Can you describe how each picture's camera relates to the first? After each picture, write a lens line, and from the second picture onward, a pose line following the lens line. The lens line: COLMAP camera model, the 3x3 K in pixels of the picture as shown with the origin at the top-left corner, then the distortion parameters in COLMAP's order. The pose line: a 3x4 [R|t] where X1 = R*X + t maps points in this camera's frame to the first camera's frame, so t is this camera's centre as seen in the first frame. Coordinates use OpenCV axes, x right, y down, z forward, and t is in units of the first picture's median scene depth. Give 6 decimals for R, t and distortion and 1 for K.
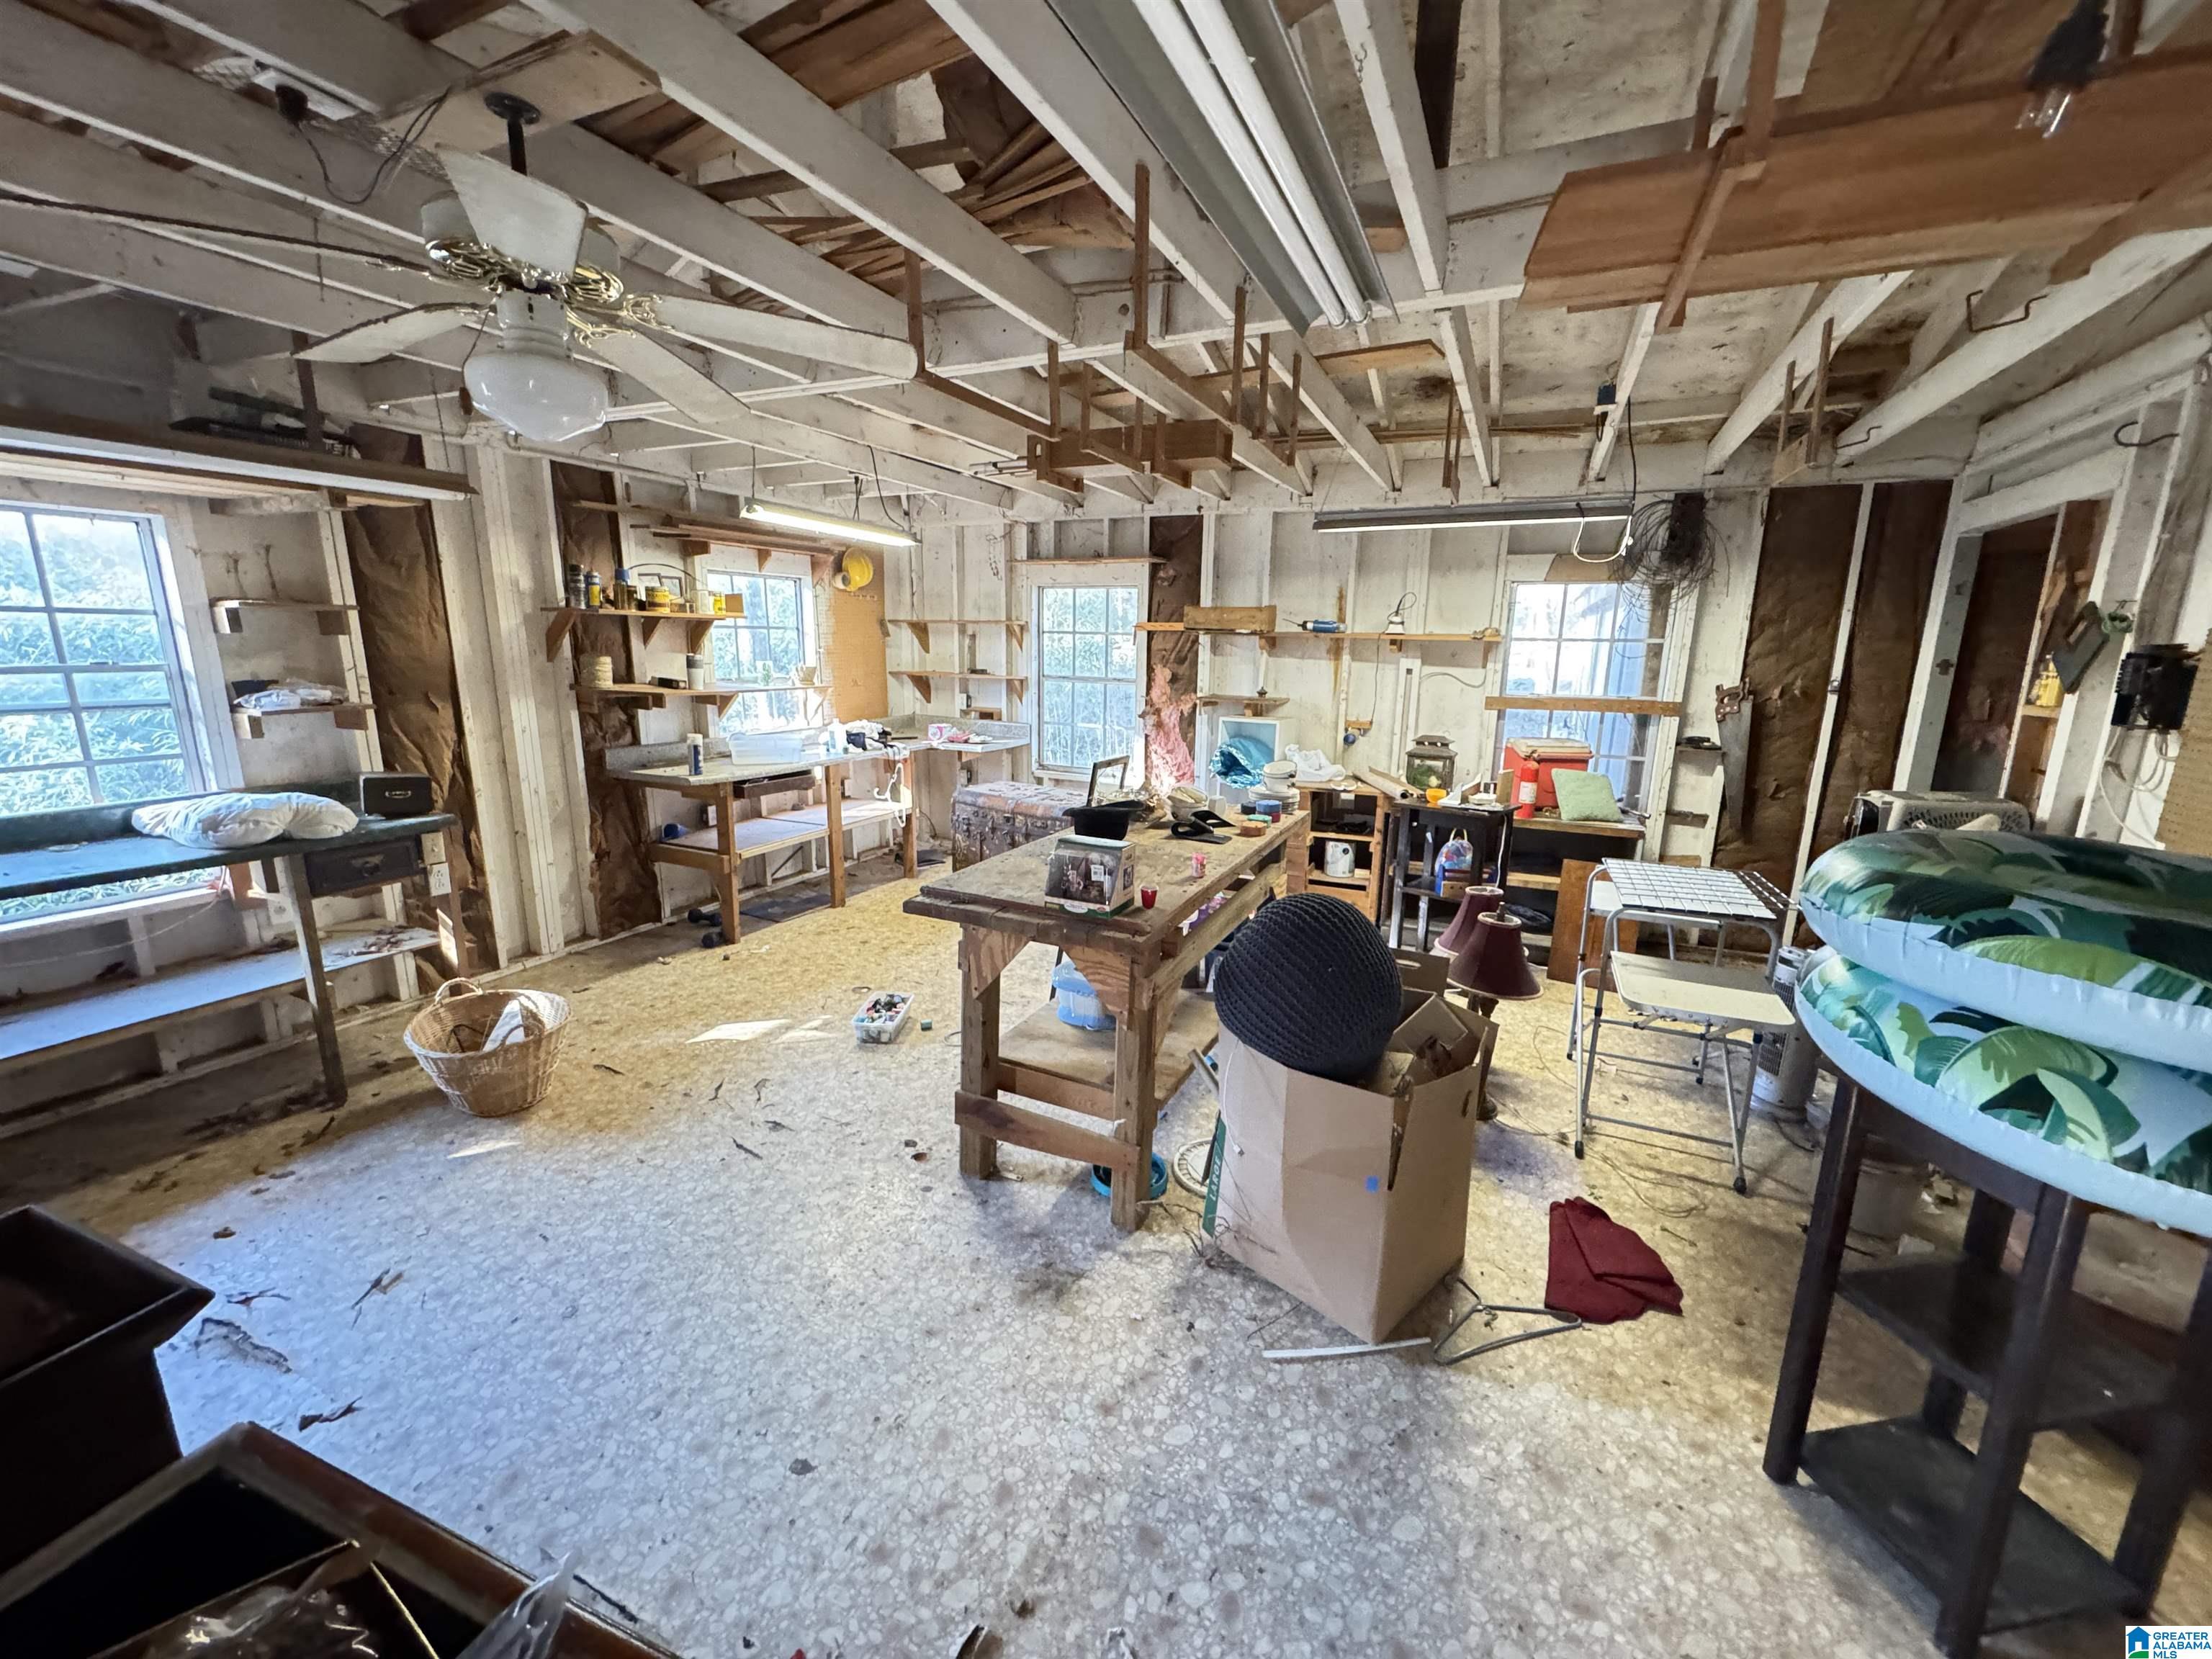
lens RADIAL K [[880.3, 0, 1106.0], [0, 880.3, 824.0], [0, 0, 1]] dist [-0.002165, 0.000748]
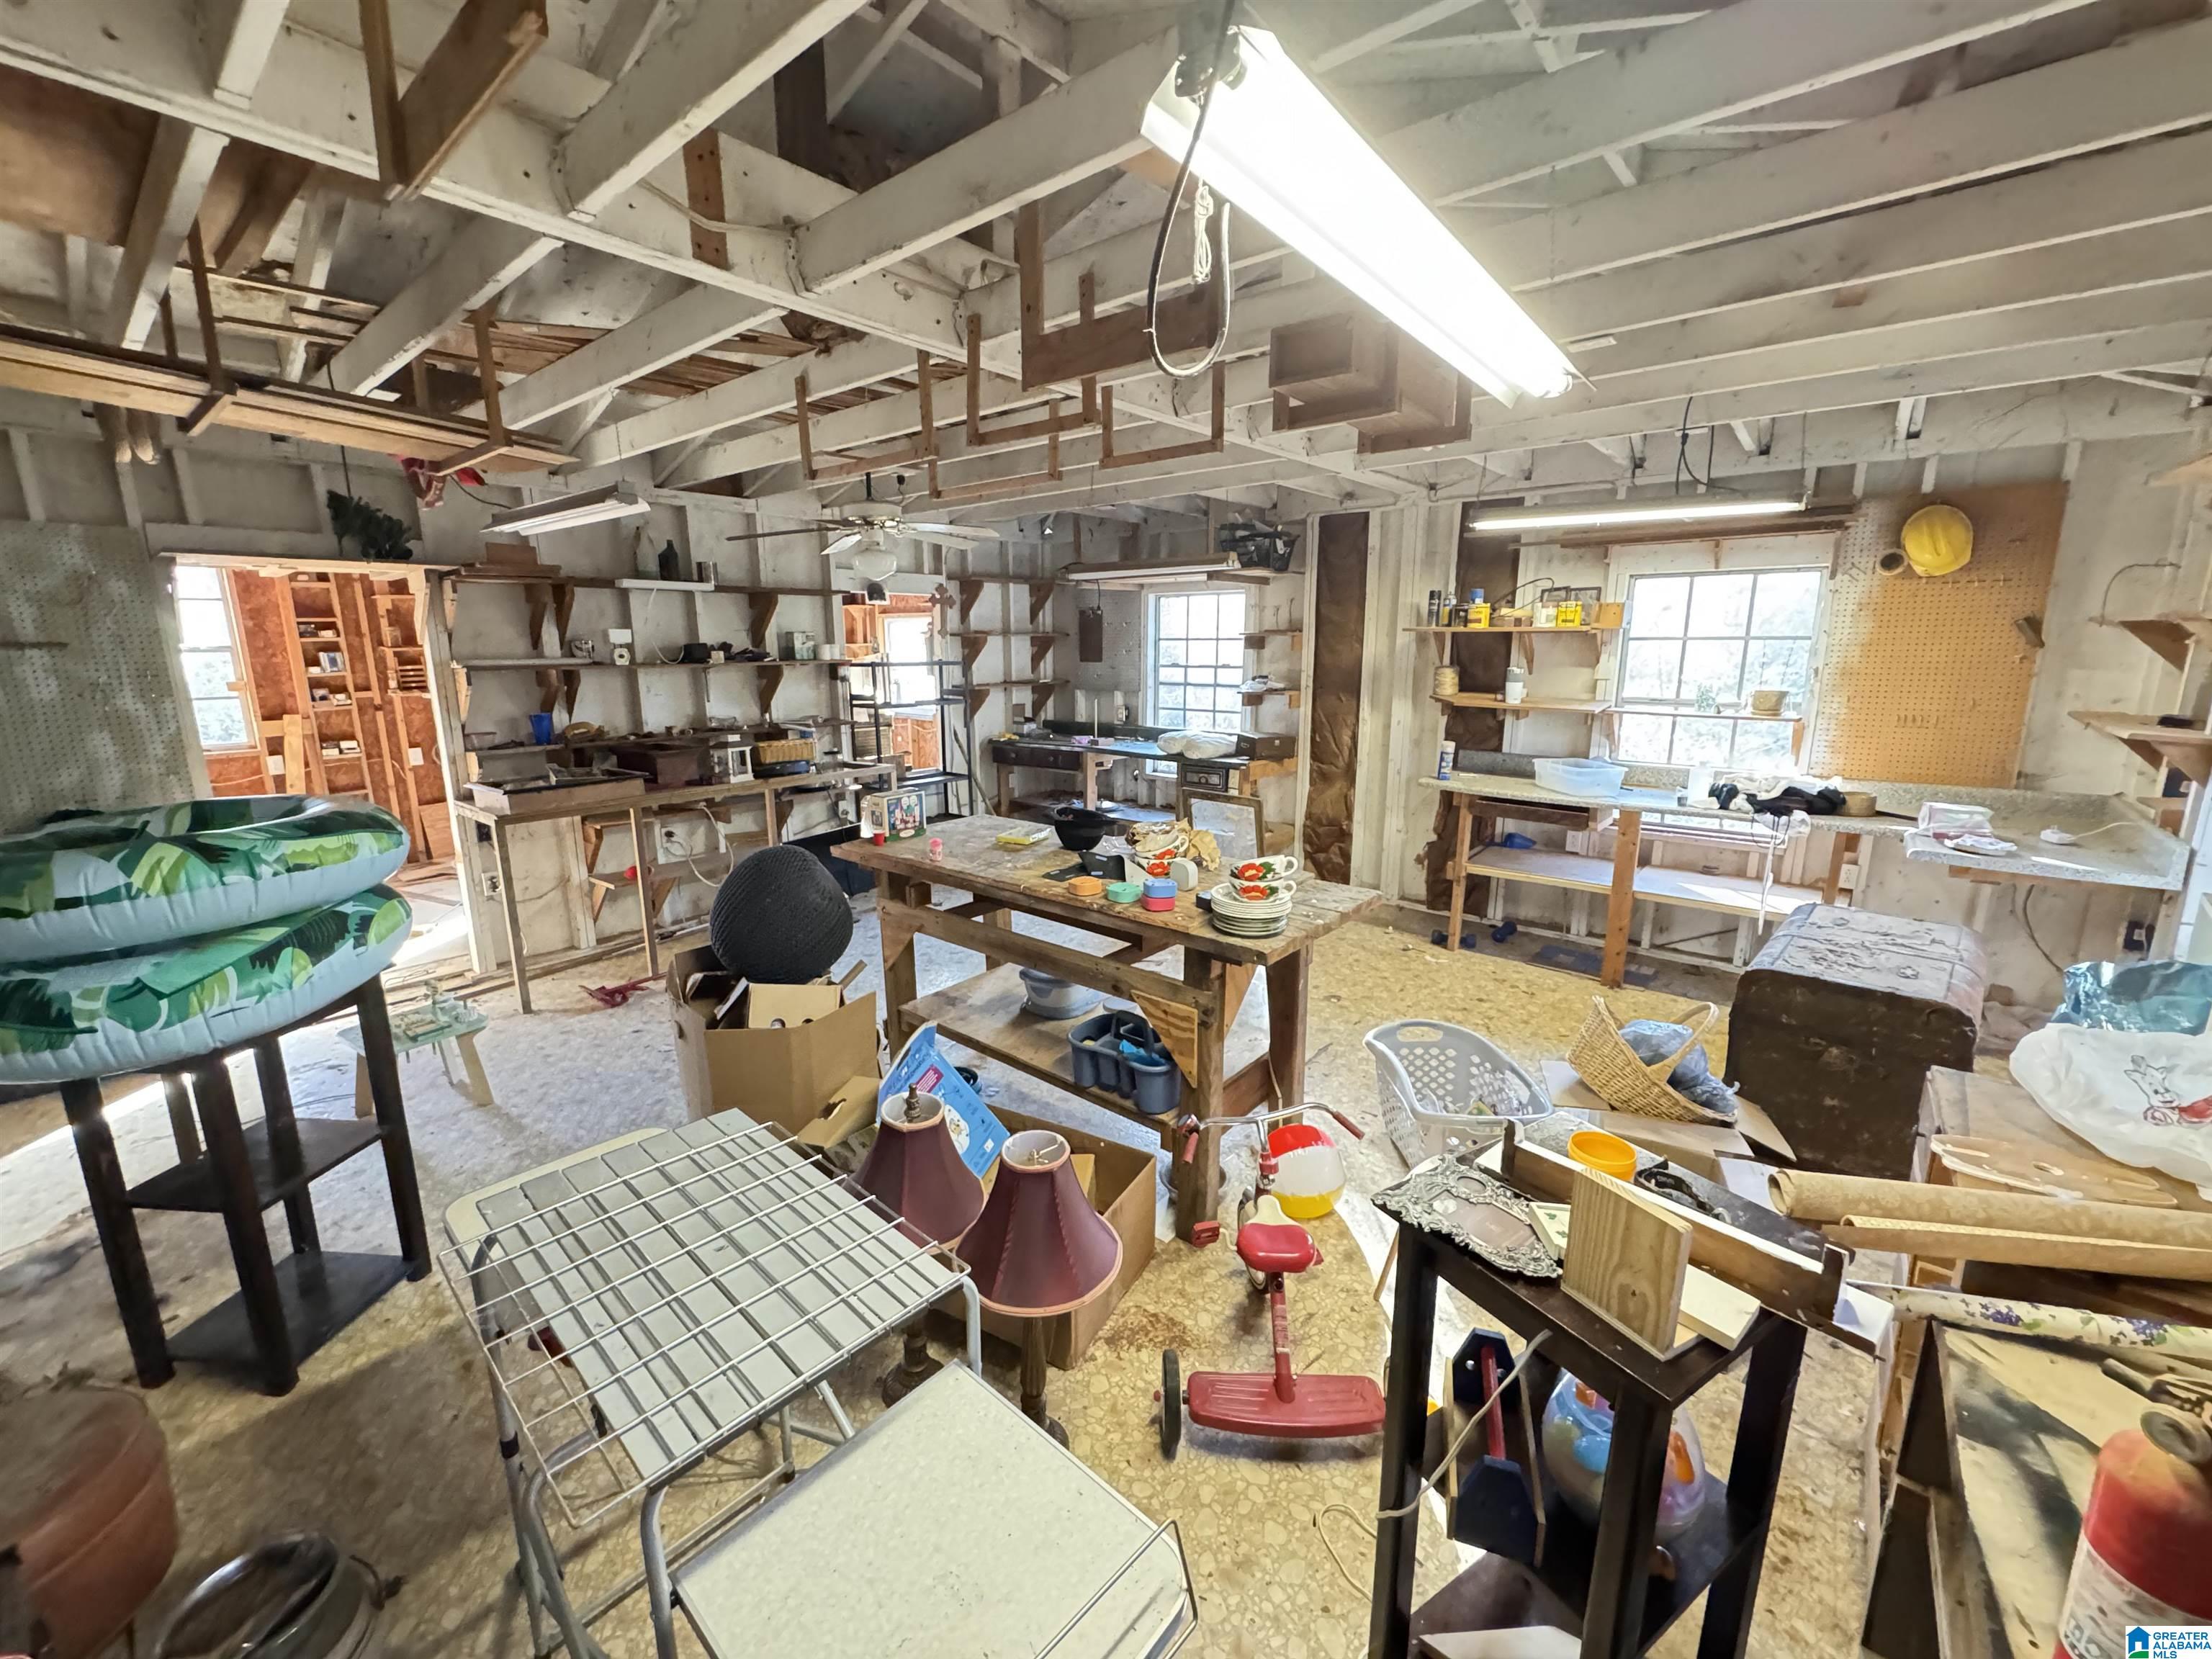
lens RADIAL K [[880.3, 0, 1106.8], [0, 880.3, 831.6], [0, 0, 1]] dist [-0.002165, 0.000748]
pose [[-0.254619, 0.187686, -0.948653, 0.618281], [-0.204775, 0.948275, 0.242573, -0.158963], [0.945112, 0.256024, -0.203016, 0.787920]]
